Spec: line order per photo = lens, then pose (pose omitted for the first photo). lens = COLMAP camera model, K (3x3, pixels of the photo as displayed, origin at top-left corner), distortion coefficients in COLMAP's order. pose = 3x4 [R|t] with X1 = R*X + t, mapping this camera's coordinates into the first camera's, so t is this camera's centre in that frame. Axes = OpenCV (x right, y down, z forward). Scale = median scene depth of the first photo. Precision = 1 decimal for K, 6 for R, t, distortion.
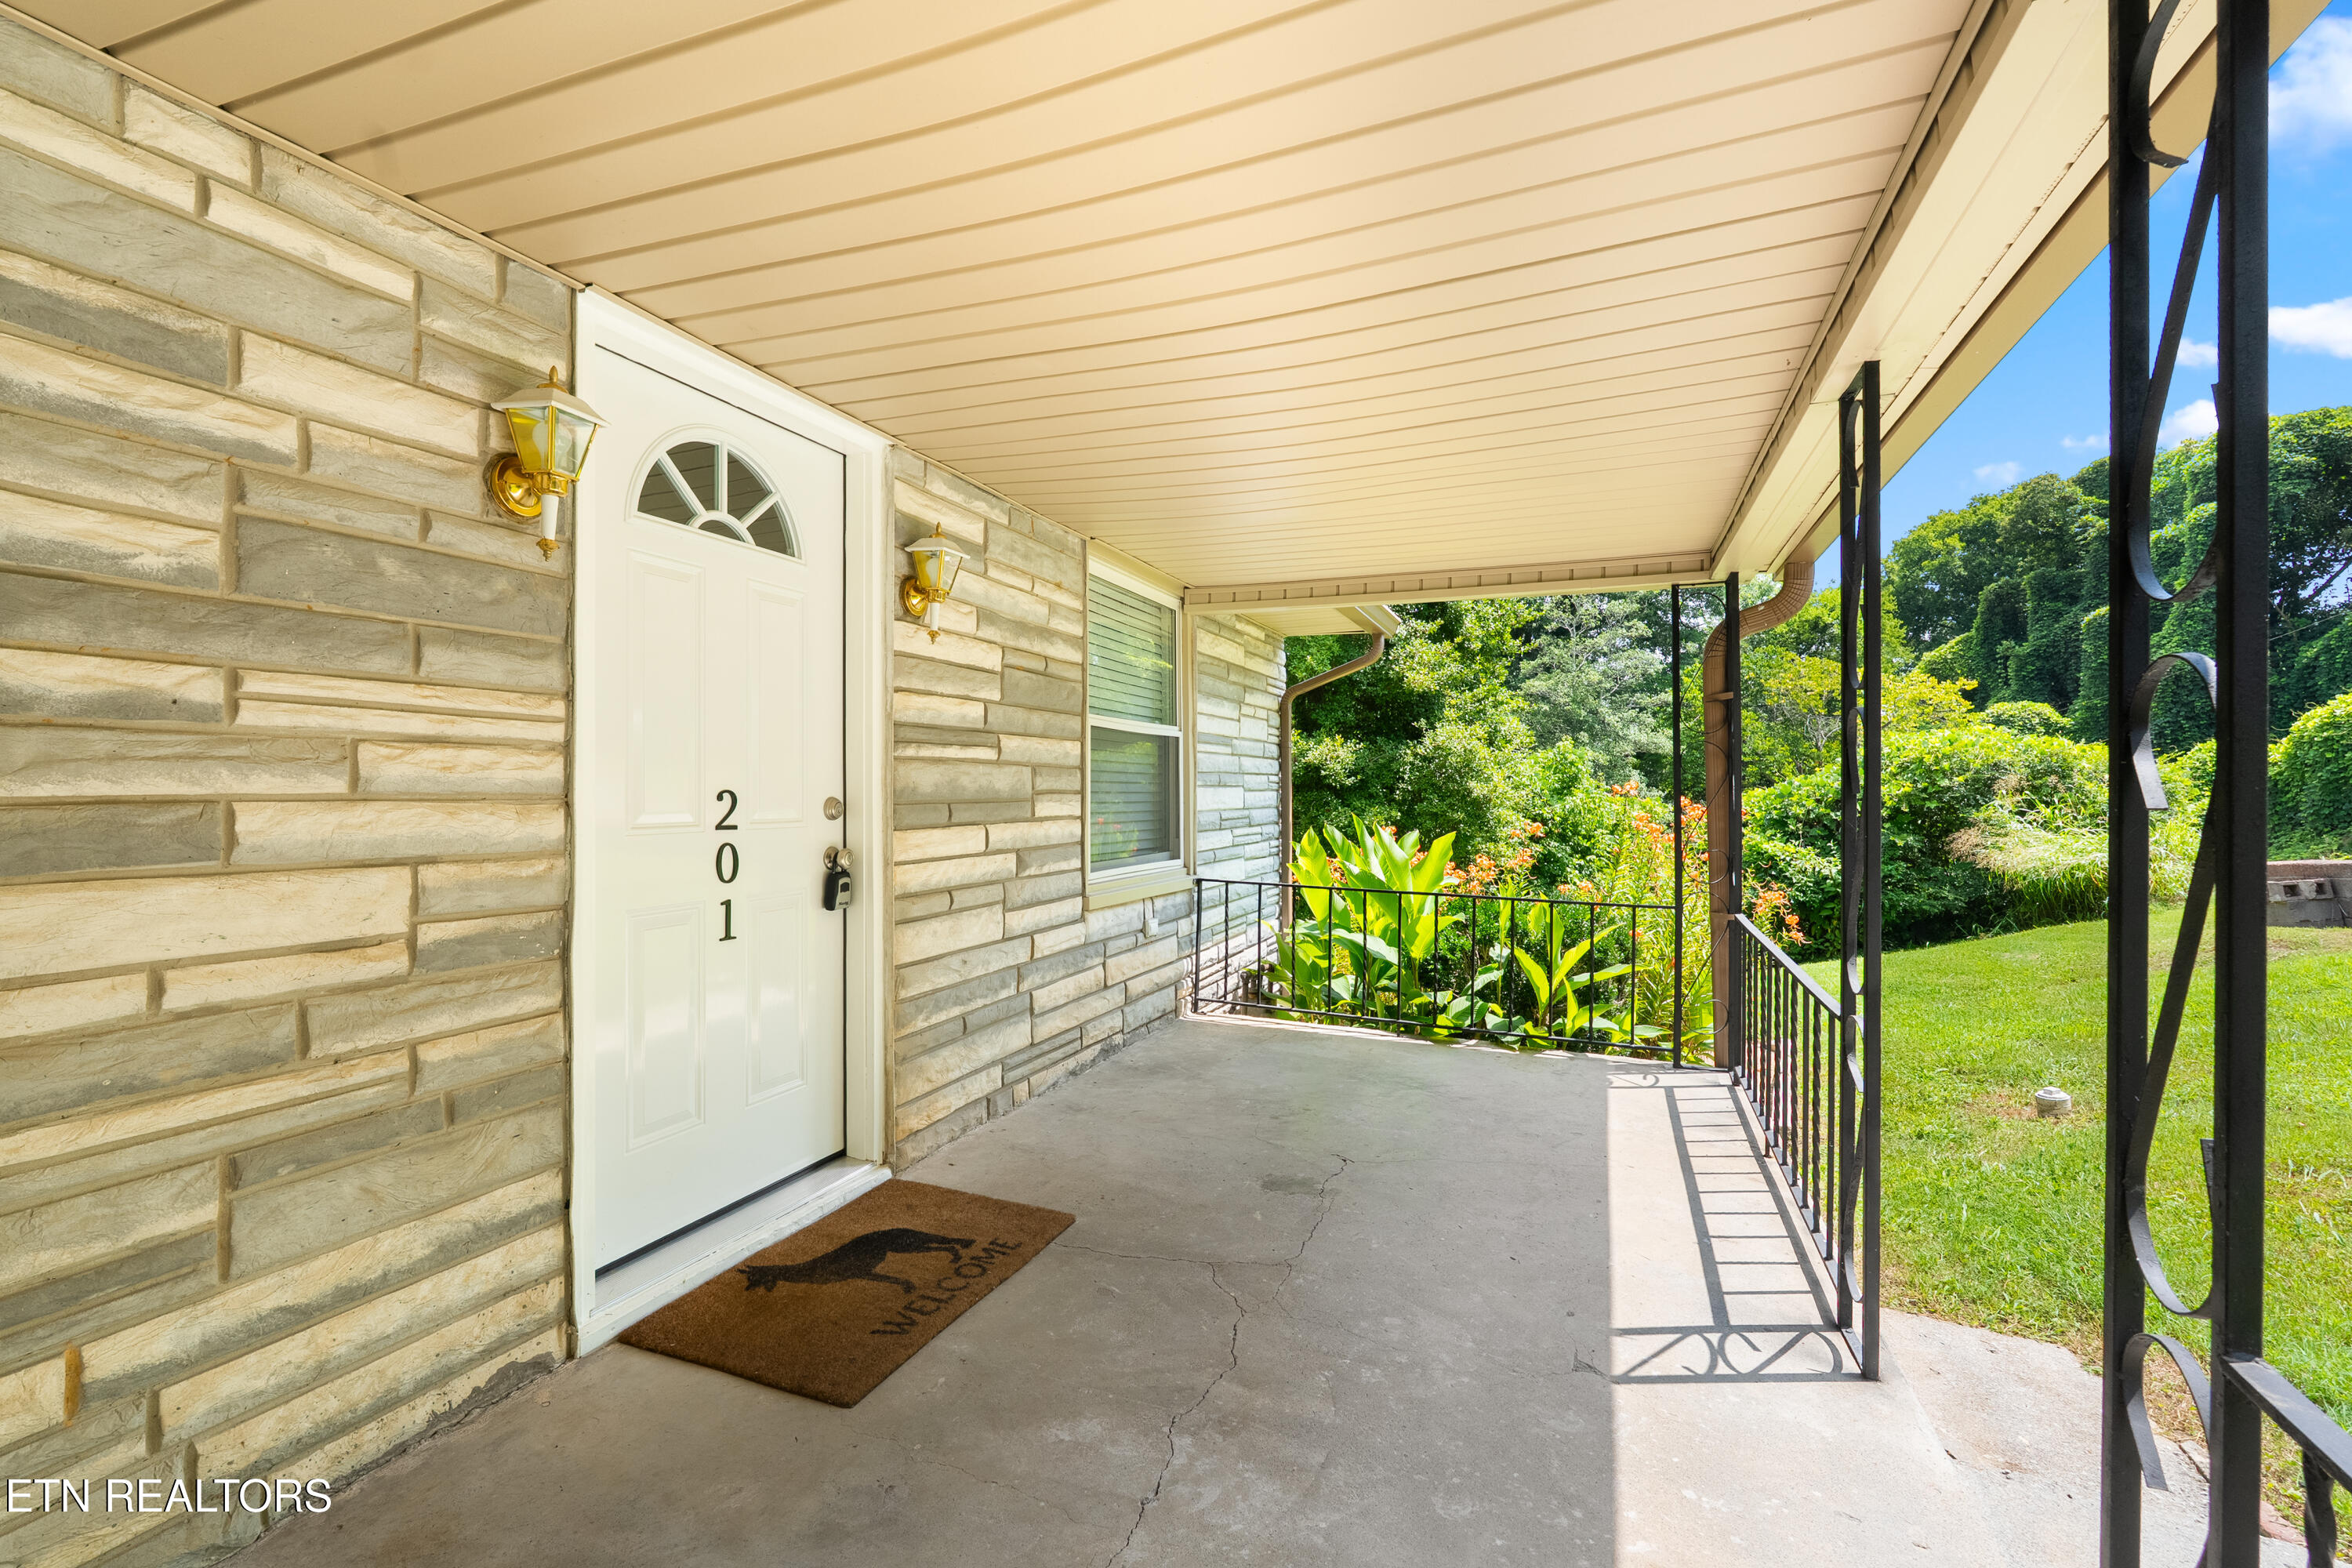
lens RADIAL K [[1039.1, 0, 1182.5], [0, 1039.1, 787.6], [0, 0, 1]] dist [-0.003795, -0.000069]
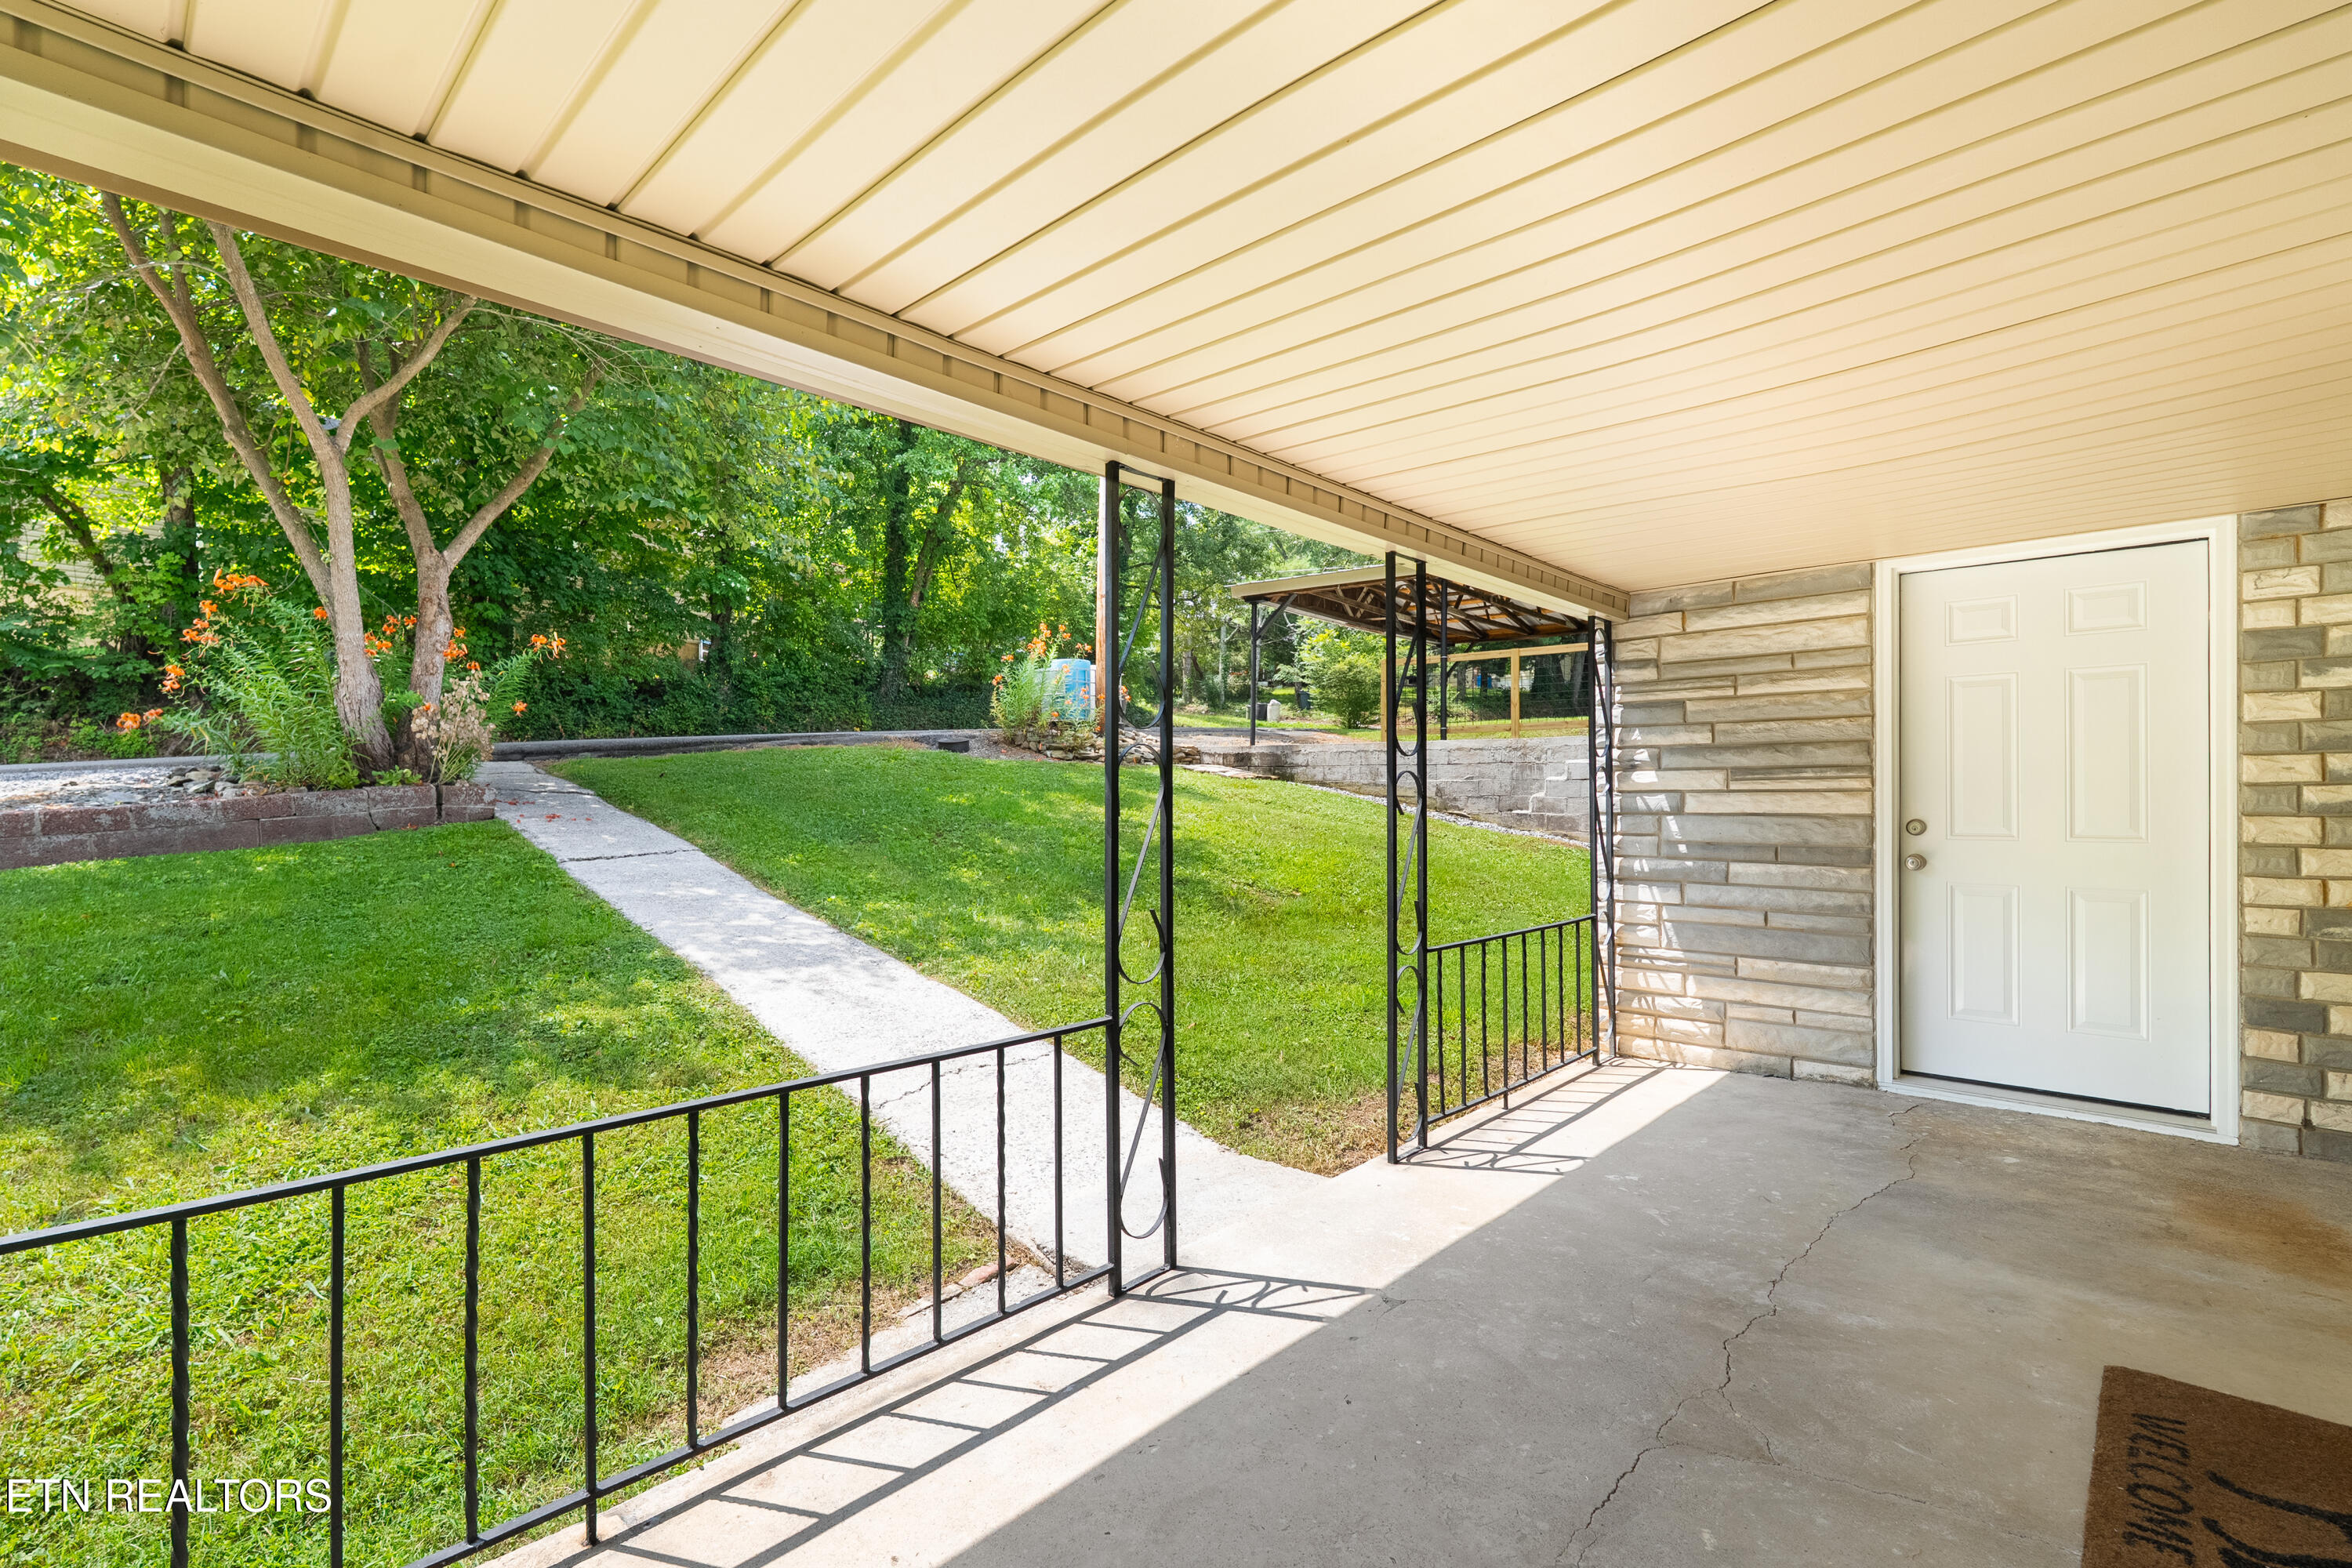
lens RADIAL K [[1039.1, 0, 1176.4], [0, 1039.1, 793.2], [0, 0, 1]] dist [-0.003795, -0.000069]
pose [[-0.927800, 0.003911, 0.373056, 0.161514], [0.002183, 0.999985, -0.005055, -0.011794], [-0.373071, -0.003876, -0.927795, 2.042375]]
